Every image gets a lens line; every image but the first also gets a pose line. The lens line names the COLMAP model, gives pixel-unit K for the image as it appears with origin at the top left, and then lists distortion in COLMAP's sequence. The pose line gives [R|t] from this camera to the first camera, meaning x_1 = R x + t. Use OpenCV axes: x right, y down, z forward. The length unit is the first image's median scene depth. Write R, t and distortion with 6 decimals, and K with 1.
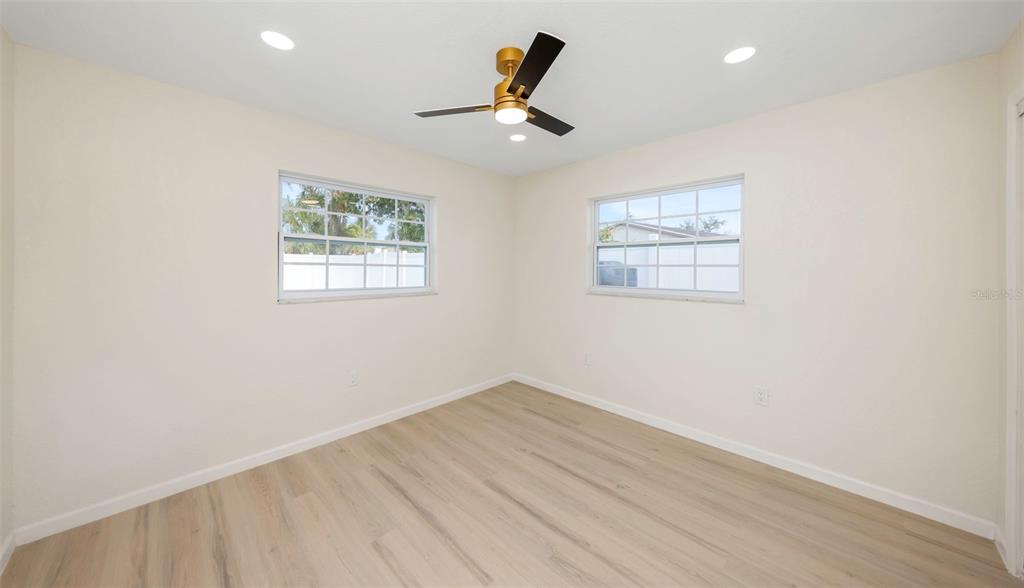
lens RADIAL K [[357.3, 0, 510.3], [0, 357.3, 266.6], [0, 0, 1]] dist [-0.000987, -0.000071]
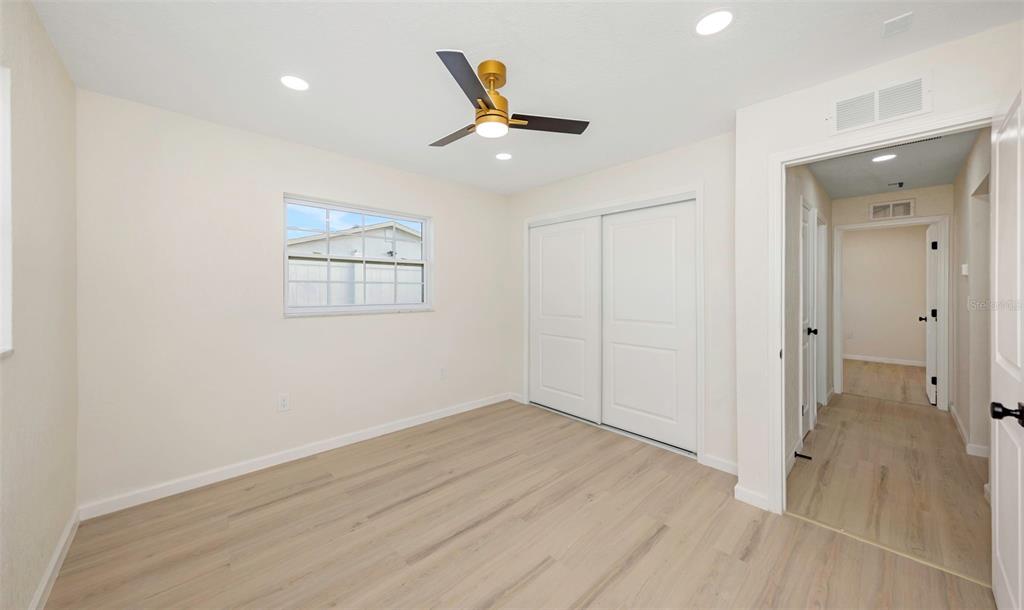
lens RADIAL K [[358.0, 0, 510.0], [0, 358.0, 289.0], [0, 0, 1]] dist [0.001106, 0.000061]
pose [[0.009344, -0.008463, 0.999921, -0.786823], [-0.003948, 0.999956, 0.008500, 0.007439], [-0.999949, -0.004027, 0.009310, 0.737757]]
